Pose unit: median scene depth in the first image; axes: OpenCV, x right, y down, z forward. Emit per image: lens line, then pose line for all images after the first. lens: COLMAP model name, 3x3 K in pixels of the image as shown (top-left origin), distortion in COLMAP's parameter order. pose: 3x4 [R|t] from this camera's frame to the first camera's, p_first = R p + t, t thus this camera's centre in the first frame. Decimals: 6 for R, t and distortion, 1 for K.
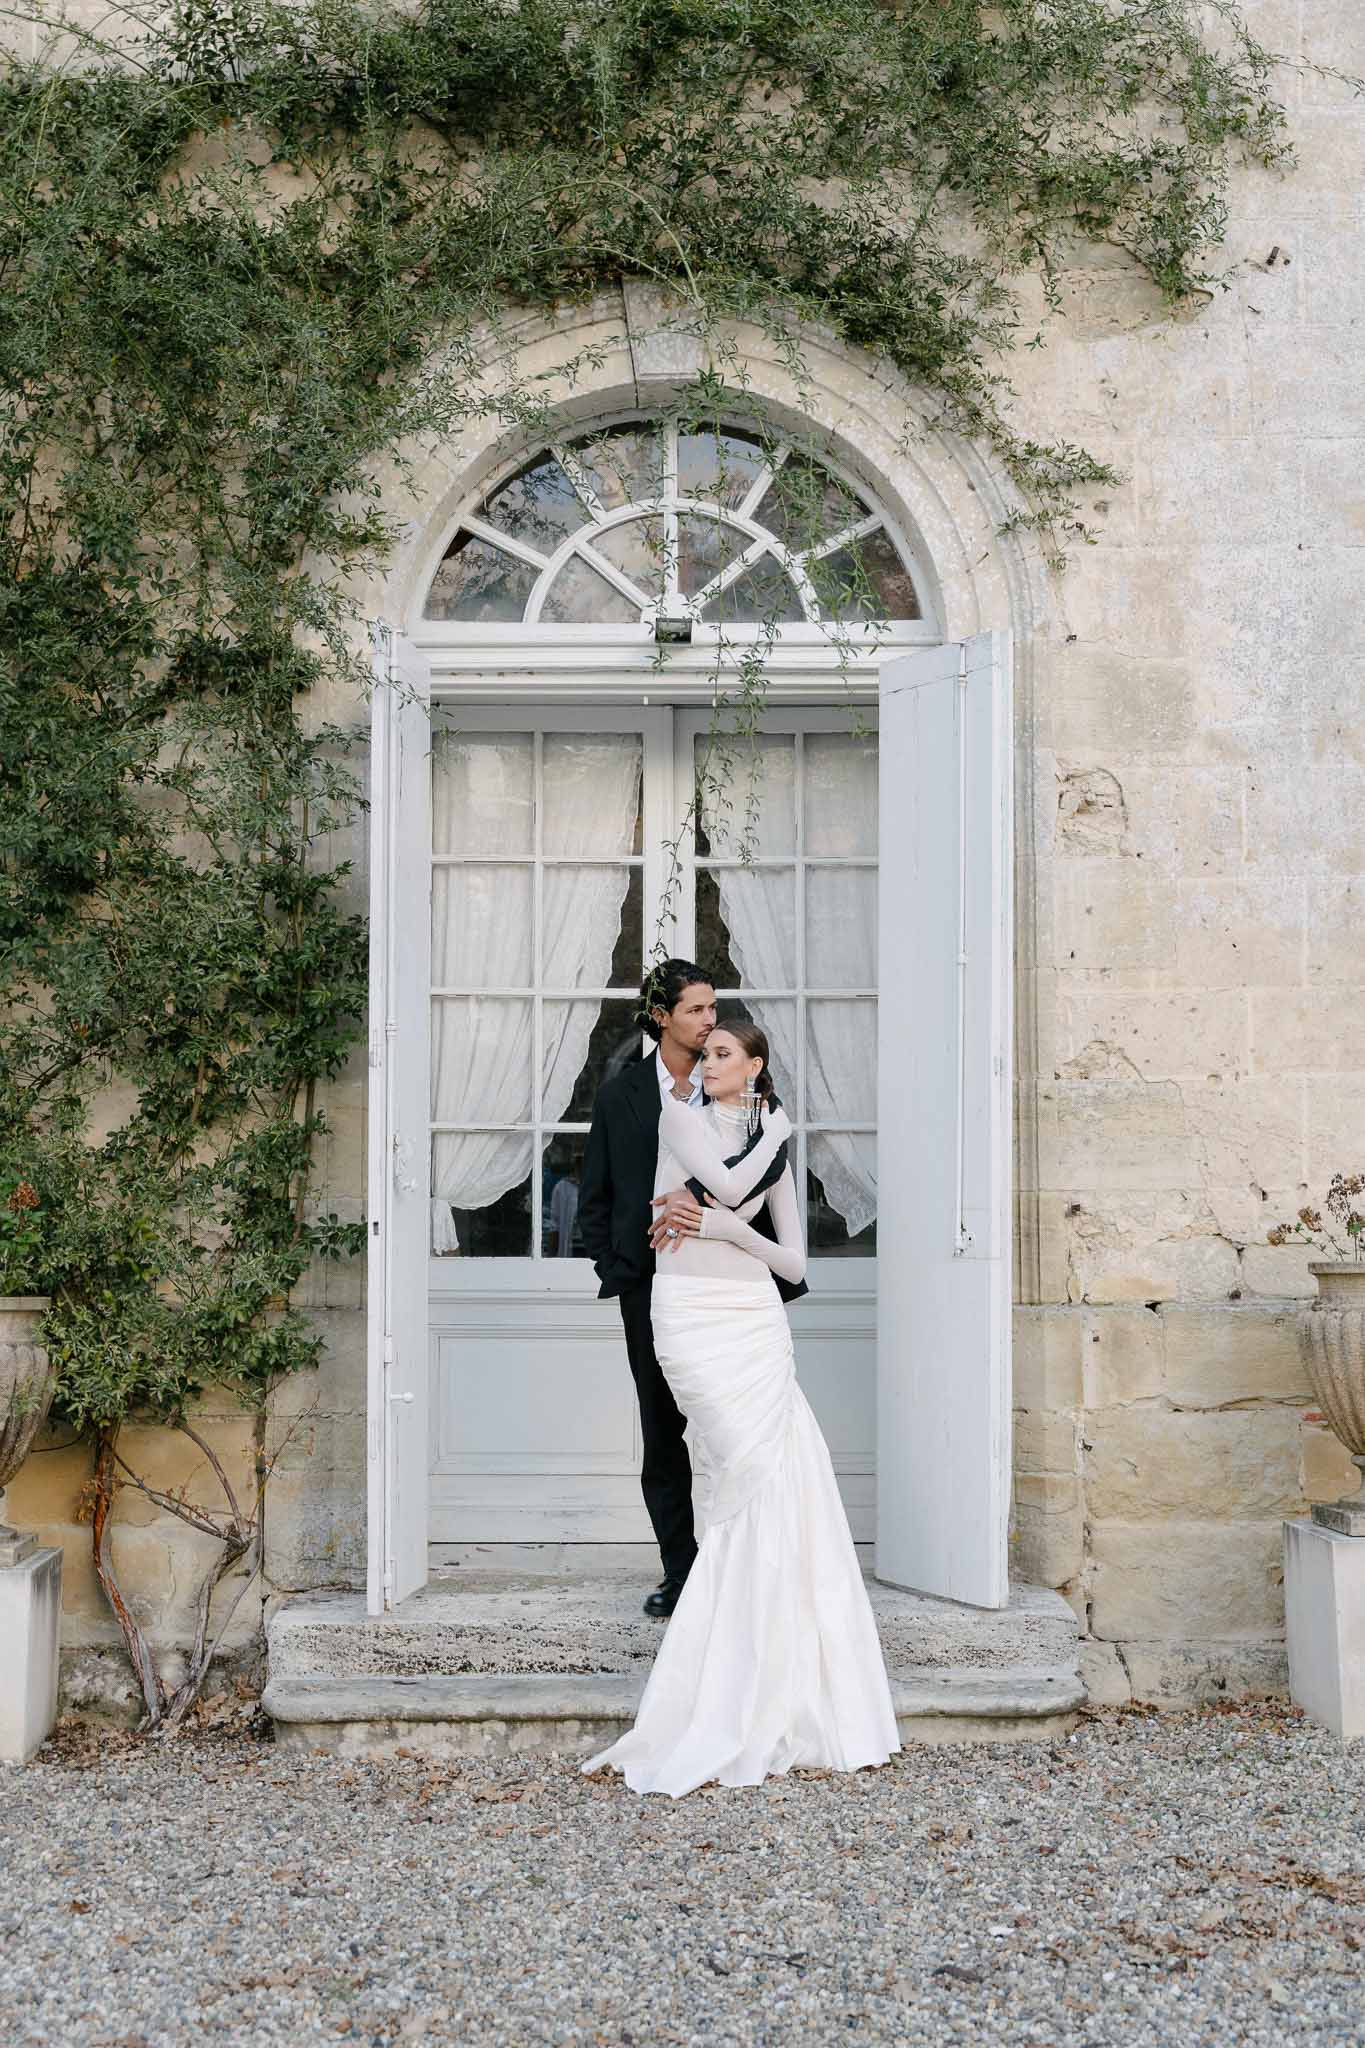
lens RADIAL K [[3136.9, 0, 682.5], [0, 3136.9, 1024.0], [0, 0, 1]] dist [-0.006614, -0.070028]
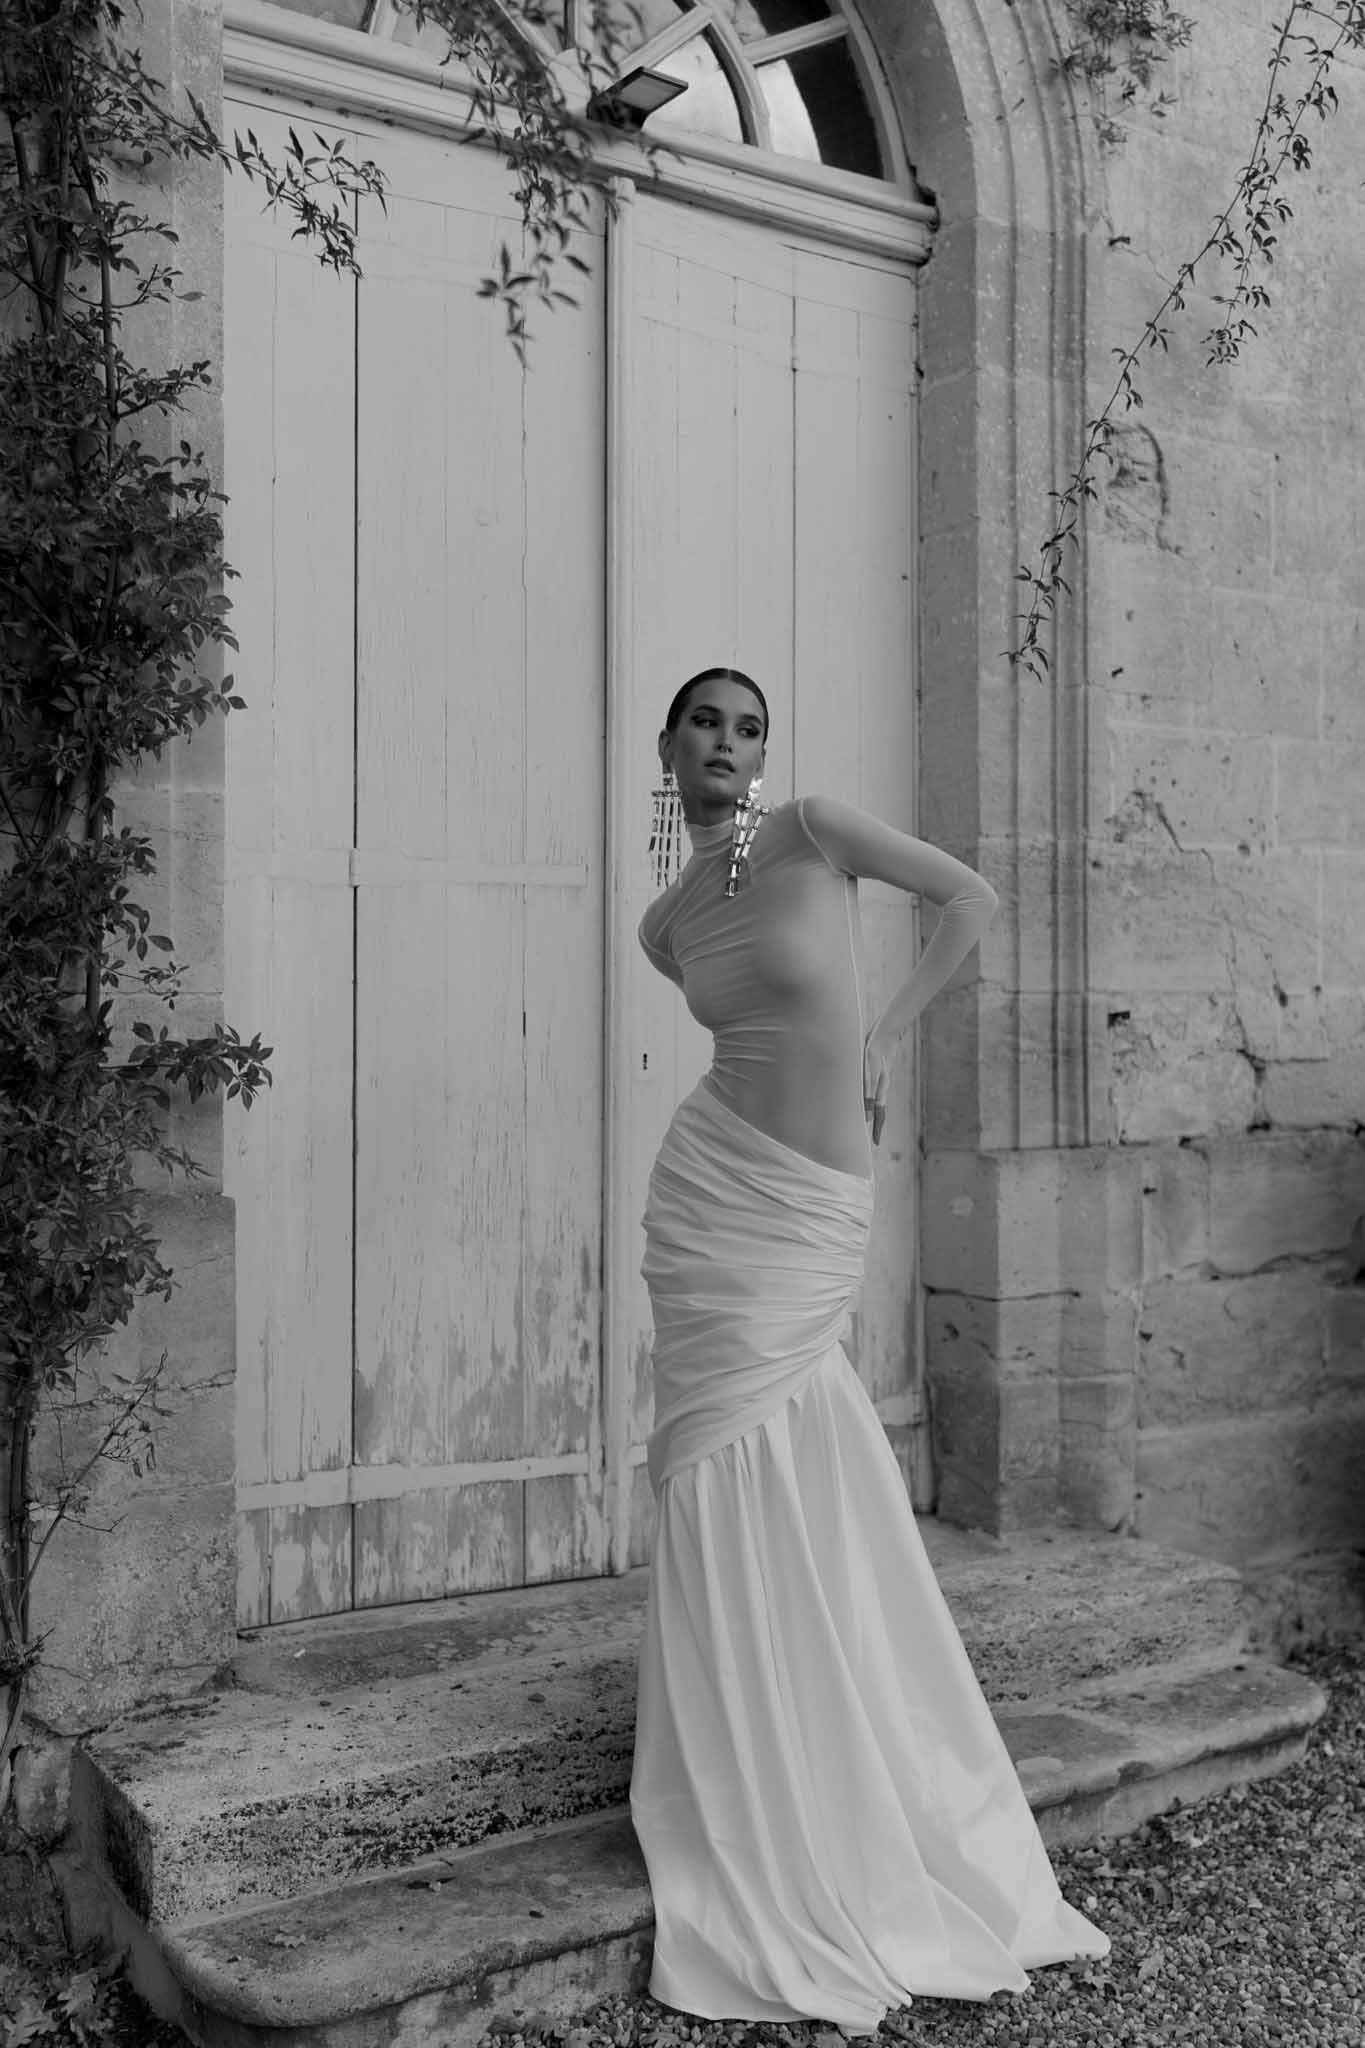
lens RADIAL K [[2251.4, 0, 682.5], [0, 2251.4, 1024.0], [0, 0, 1]] dist [-0.010103, -0.025845]
pose [[0.764926, 0.001707, 0.644115, -0.296005], [-0.033761, 0.998728, 0.037446, 0.044281], [-0.643232, -0.050390, 0.764011, 0.660961]]
